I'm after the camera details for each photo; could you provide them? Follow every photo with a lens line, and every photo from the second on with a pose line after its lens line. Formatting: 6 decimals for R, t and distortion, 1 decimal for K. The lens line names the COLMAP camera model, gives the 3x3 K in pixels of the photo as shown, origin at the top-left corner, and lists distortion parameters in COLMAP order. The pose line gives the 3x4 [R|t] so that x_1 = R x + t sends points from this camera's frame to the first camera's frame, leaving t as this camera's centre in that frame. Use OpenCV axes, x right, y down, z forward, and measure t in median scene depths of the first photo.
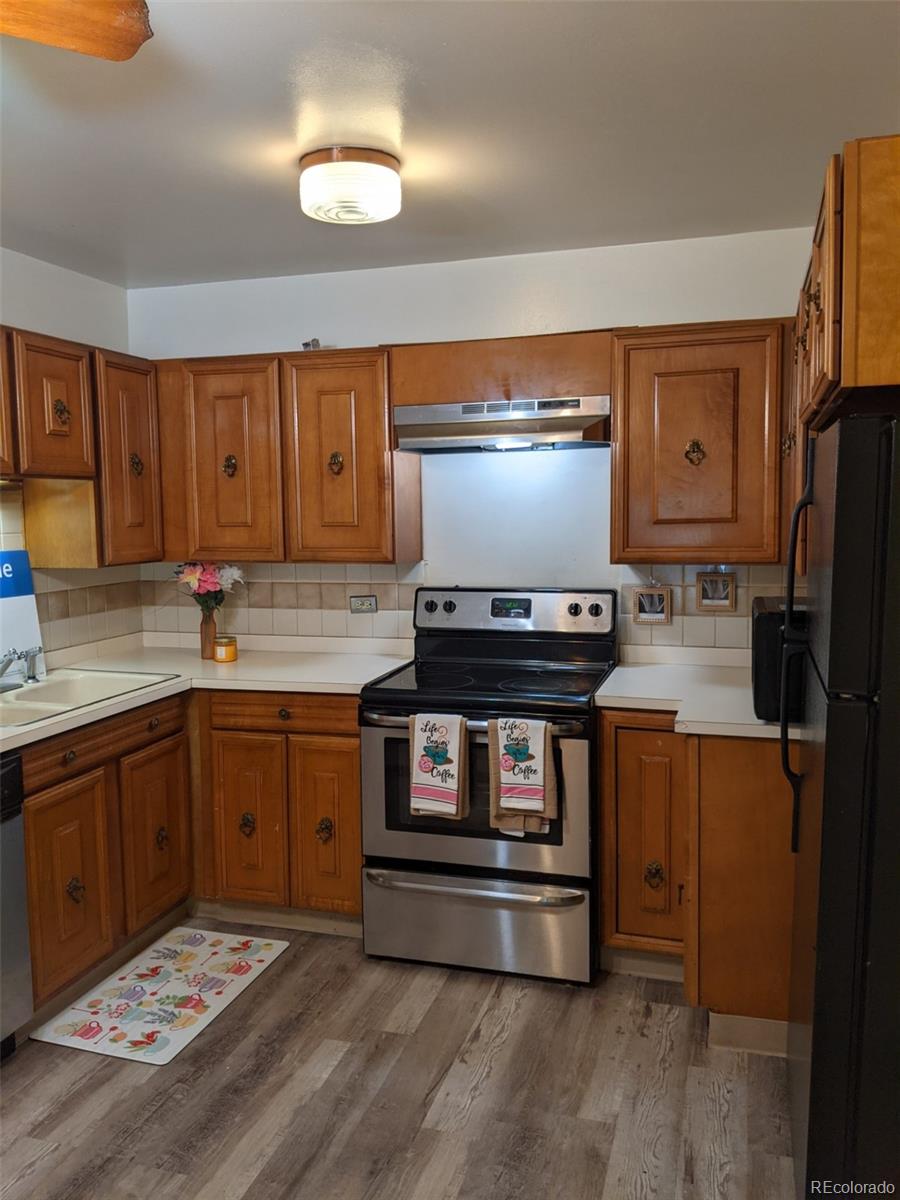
lens RADIAL K [[977.1, 0, 443.2], [0, 977.1, 593.7], [0, 0, 1]] dist [0.075604, -0.099614]
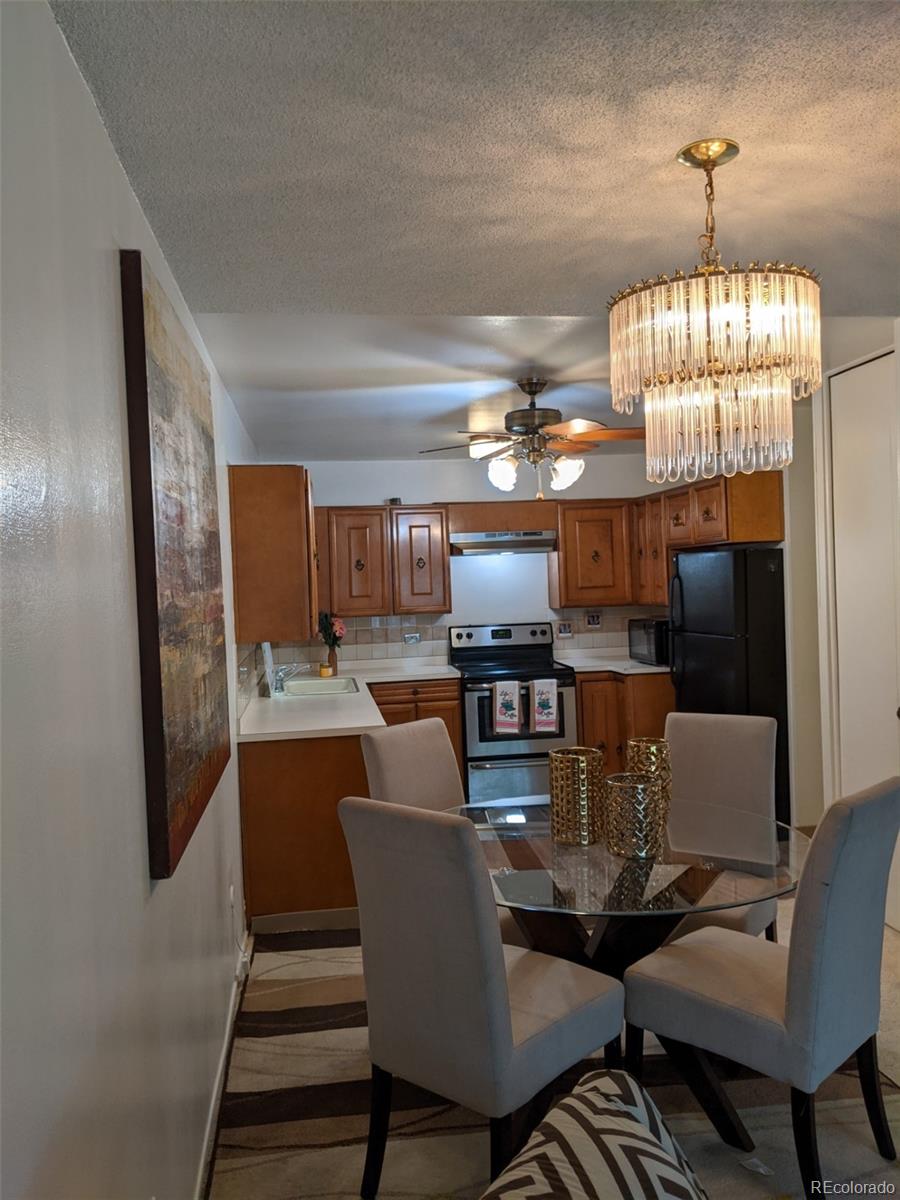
lens RADIAL K [[977.1, 0, 443.2], [0, 977.1, 593.7], [0, 0, 1]] dist [0.075604, -0.099614]
pose [[0.905625, -0.027173, 0.423208, -0.925170], [0.063160, 0.995458, -0.071239, 0.070765], [-0.419350, 0.091245, 0.903227, -0.783010]]
